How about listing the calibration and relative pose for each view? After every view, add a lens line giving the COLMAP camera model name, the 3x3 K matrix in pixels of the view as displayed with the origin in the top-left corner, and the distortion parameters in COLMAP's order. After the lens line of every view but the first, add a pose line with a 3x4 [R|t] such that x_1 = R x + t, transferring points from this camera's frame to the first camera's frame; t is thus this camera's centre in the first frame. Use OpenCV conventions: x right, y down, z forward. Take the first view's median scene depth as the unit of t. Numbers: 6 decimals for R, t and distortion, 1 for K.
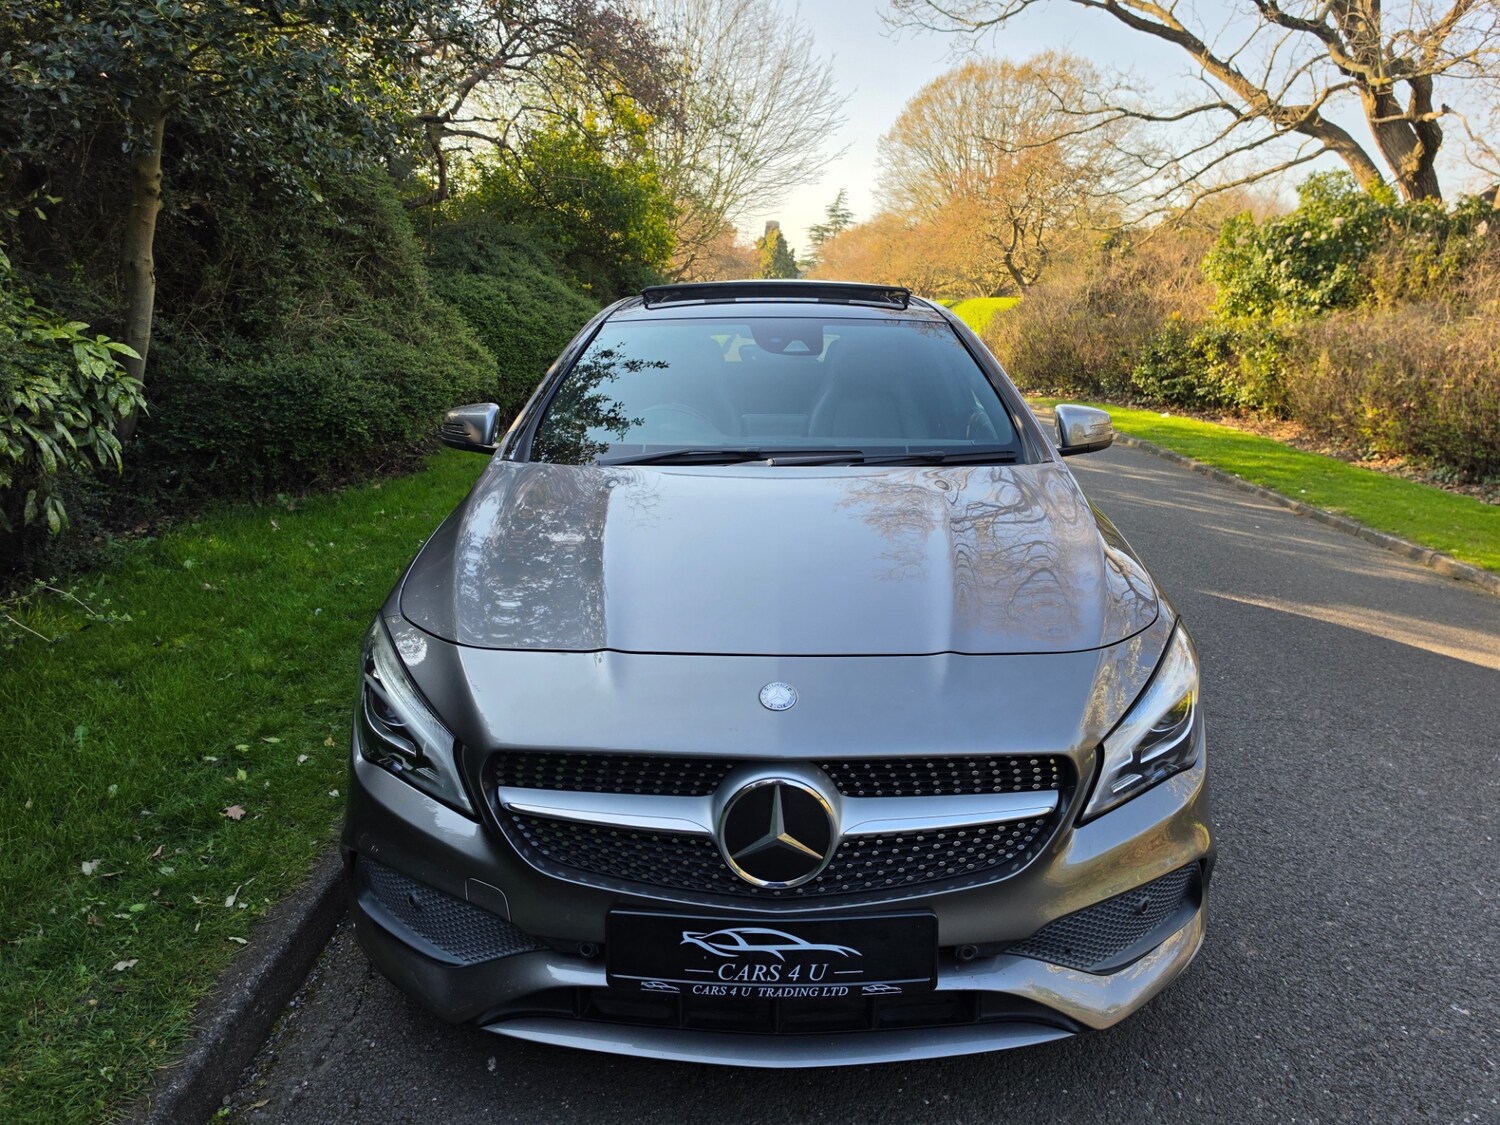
lens RADIAL K [[1035.3, 0, 755.4], [0, 1035.3, 566.3], [0, 0, 1]] dist [0.065367, -0.078088]
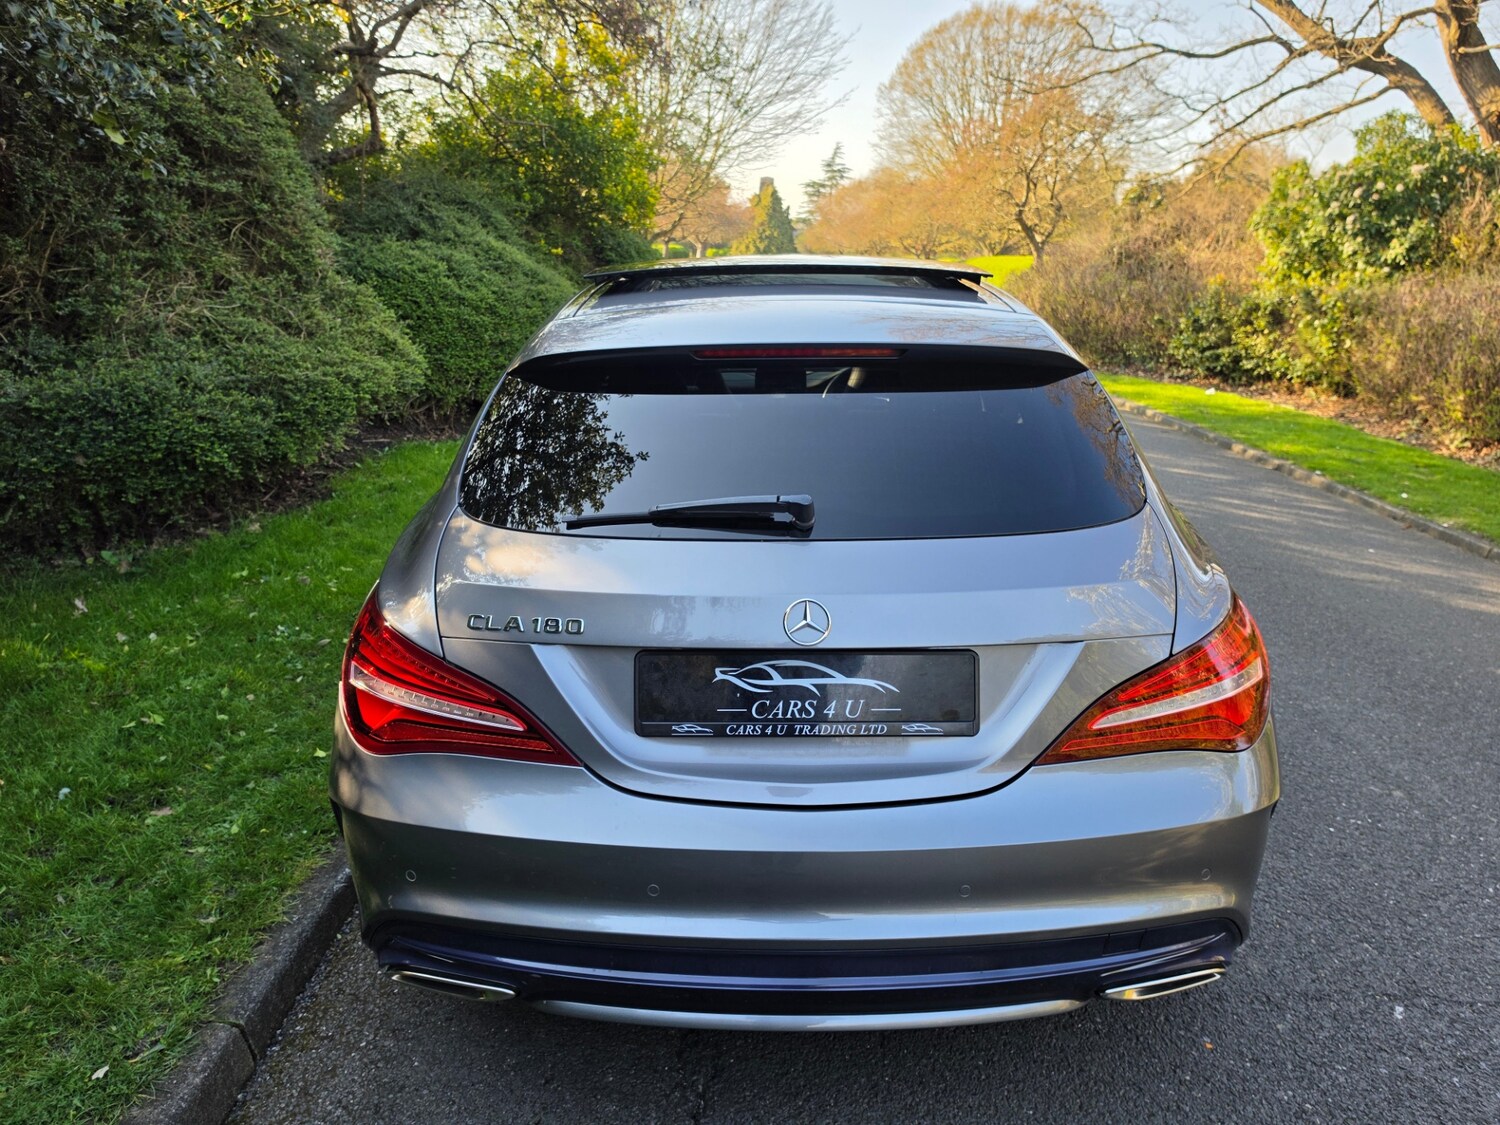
lens RADIAL K [[997.0, 0, 737.8], [0, 997.0, 563.7], [0, 0, 1]] dist [0.026347, -0.031661]
pose [[0.999897, -0.004995, -0.013478, 0.000189], [0.005627, 0.998864, 0.047314, -0.040342], [0.013227, -0.047385, 0.998789, 0.132746]]
